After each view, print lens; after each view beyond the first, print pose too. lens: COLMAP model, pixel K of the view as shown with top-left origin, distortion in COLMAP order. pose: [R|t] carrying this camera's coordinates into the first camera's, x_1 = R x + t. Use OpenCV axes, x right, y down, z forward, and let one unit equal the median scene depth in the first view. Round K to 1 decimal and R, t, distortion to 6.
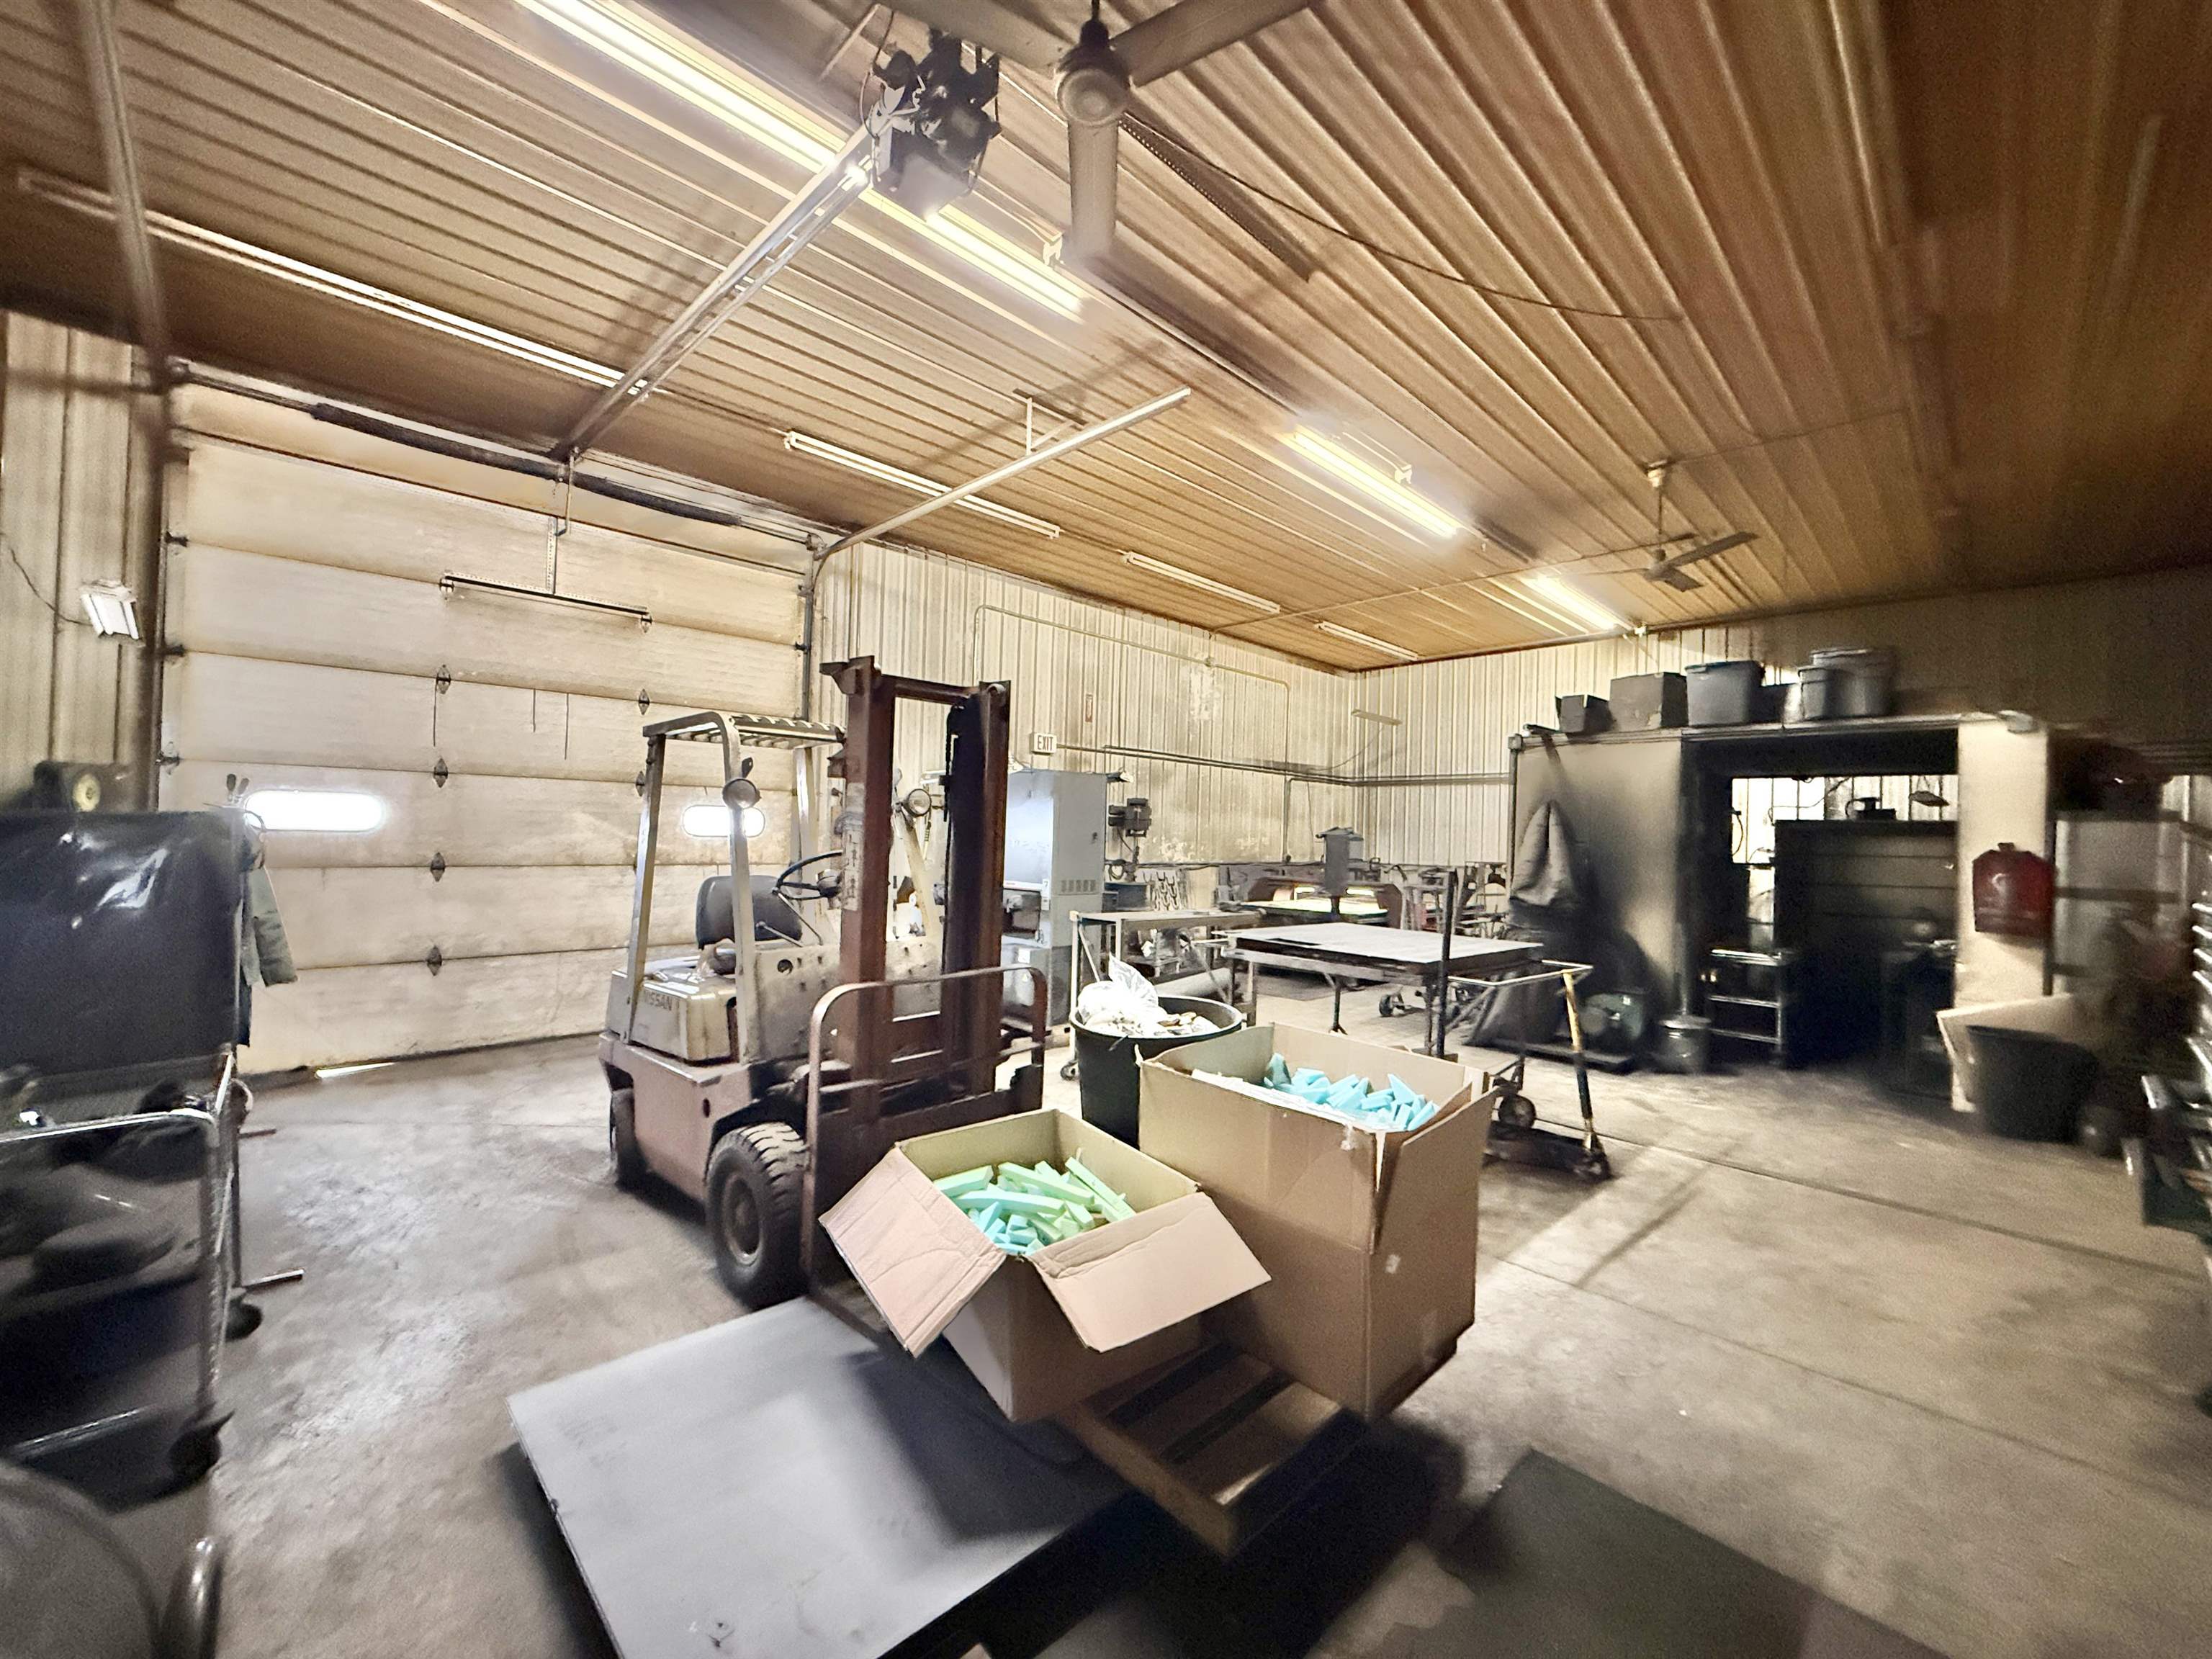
lens RADIAL K [[885.9, 0, 1088.5], [0, 885.9, 822.8], [0, 0, 1]] dist [-0.011236, -0.000128]
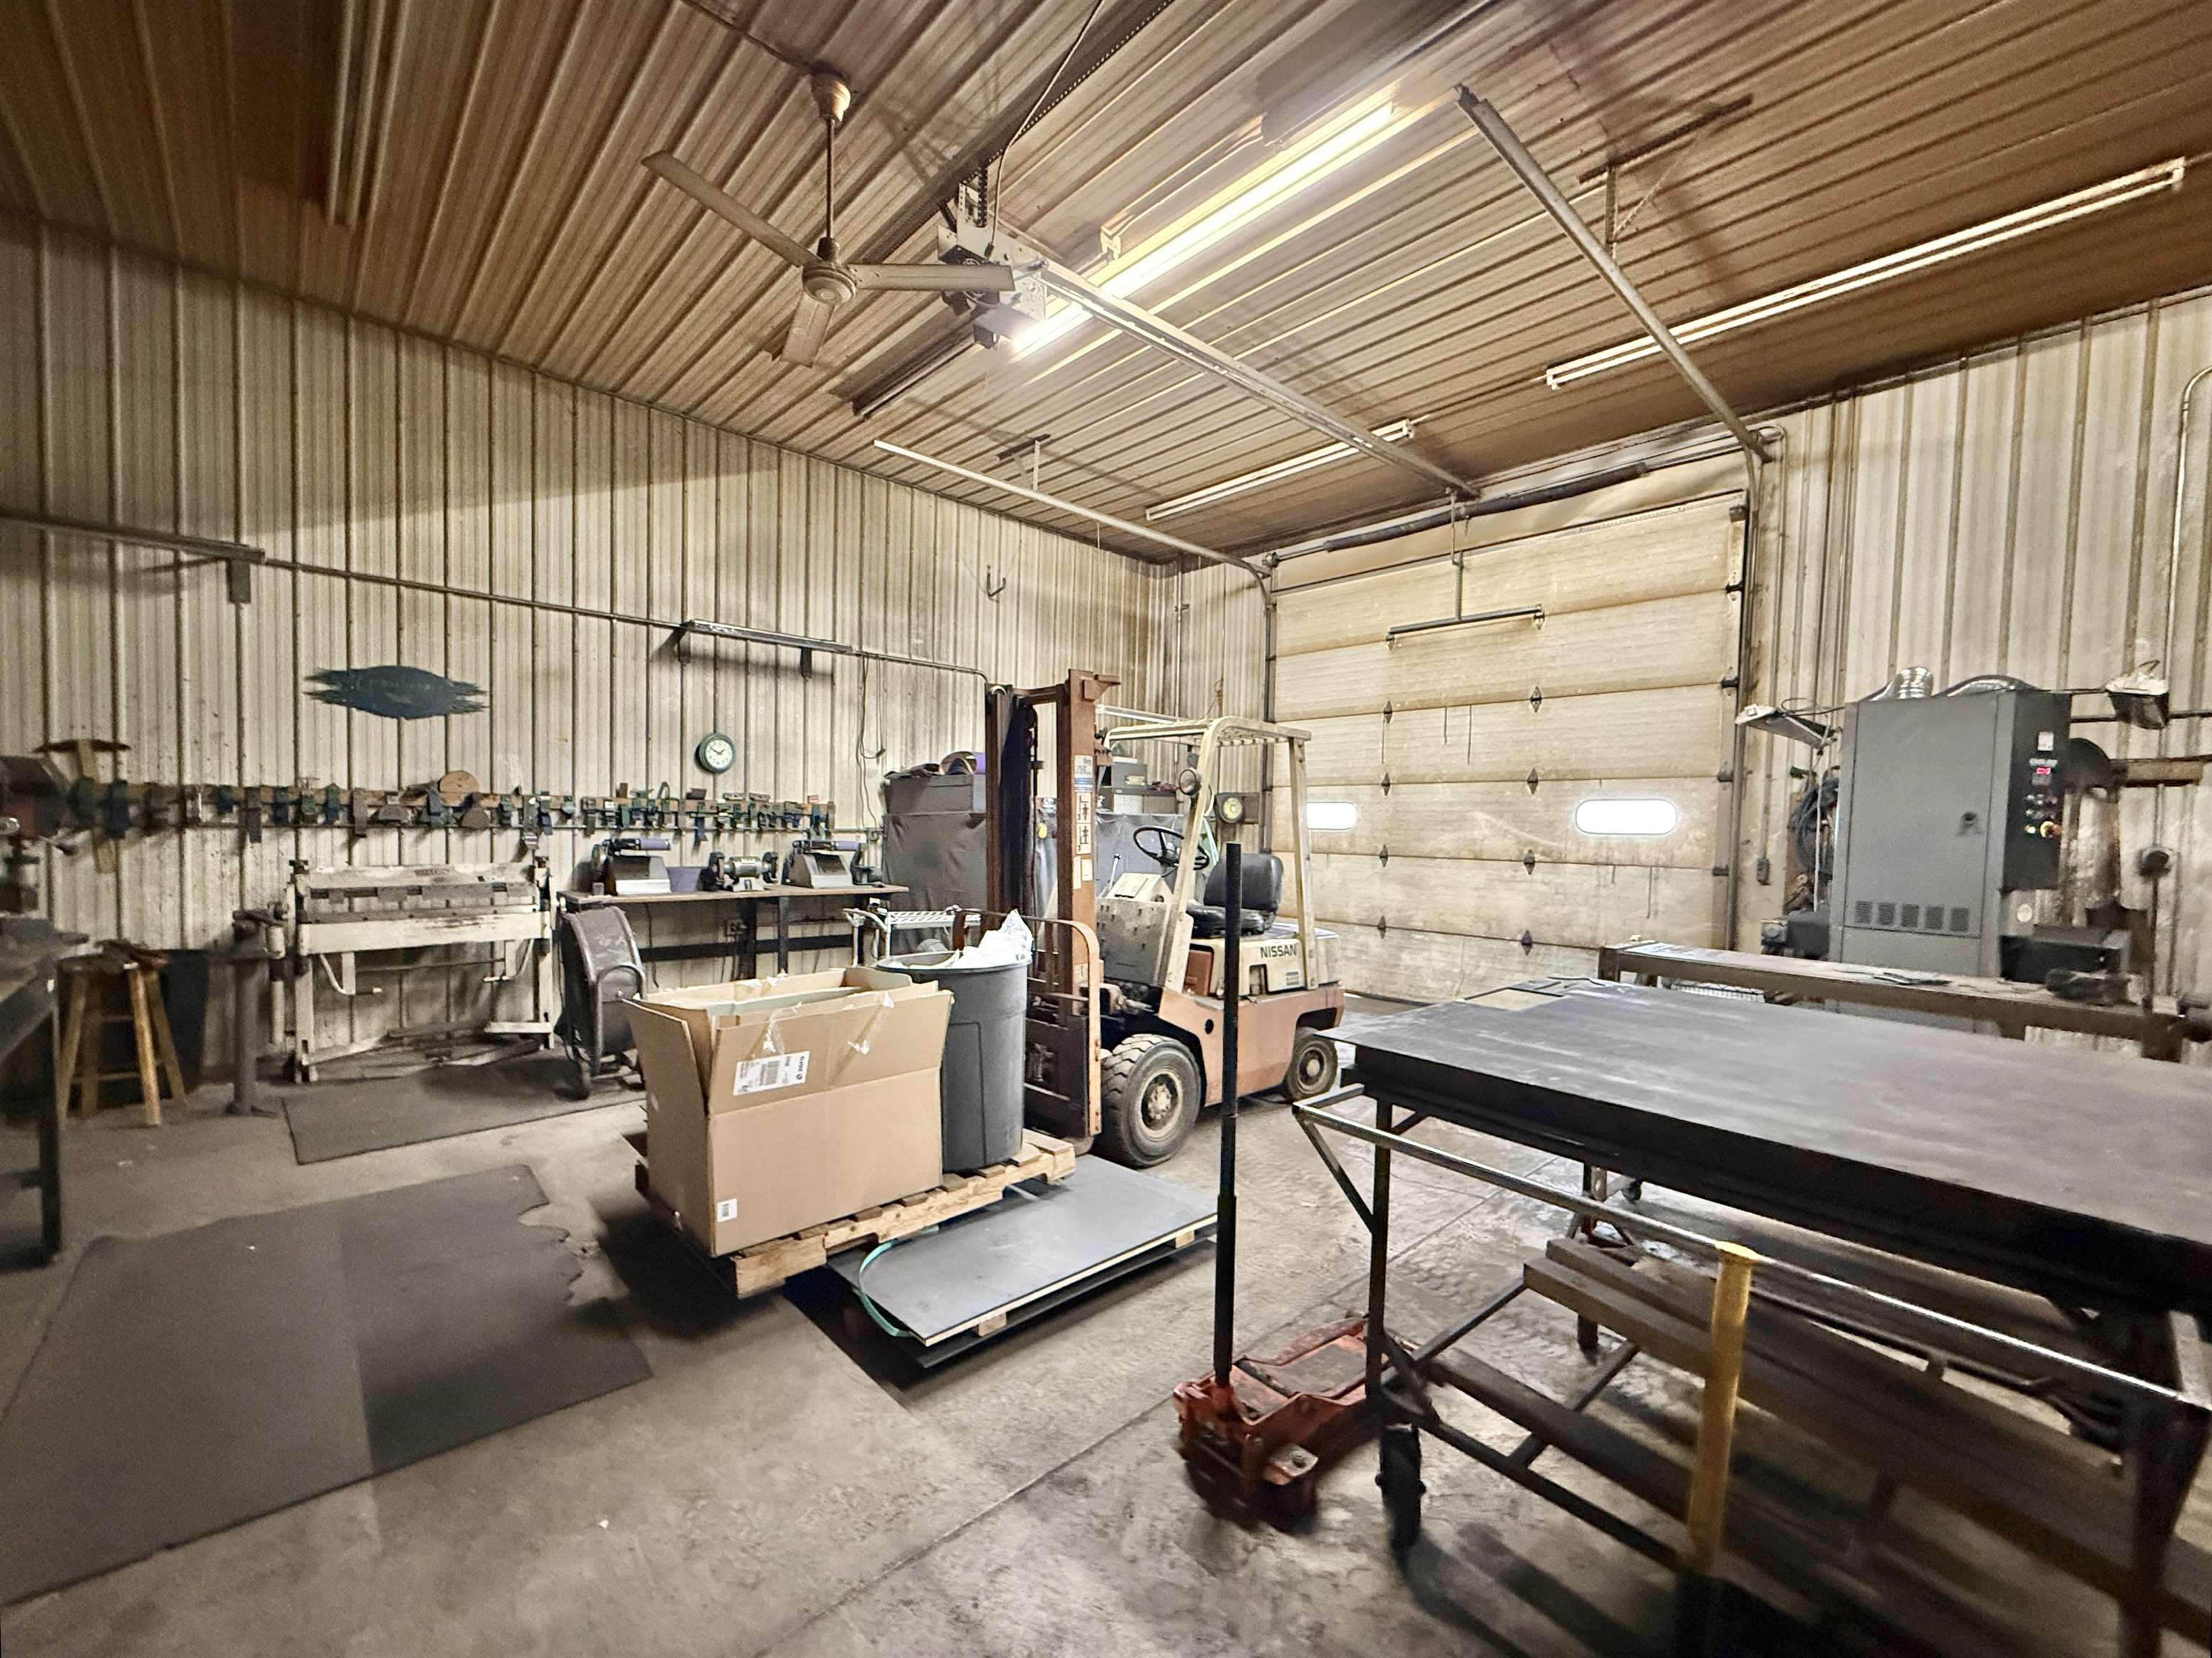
lens RADIAL K [[885.8, 0, 1088.4], [0, 885.8, 851.2], [0, 0, 1]] dist [-0.011236, -0.000128]
pose [[-0.041814, 0.006394, -0.999105, 0.572416], [-0.005306, 0.999964, 0.006621, 0.034904], [0.999111, 0.005578, -0.041779, 0.586714]]
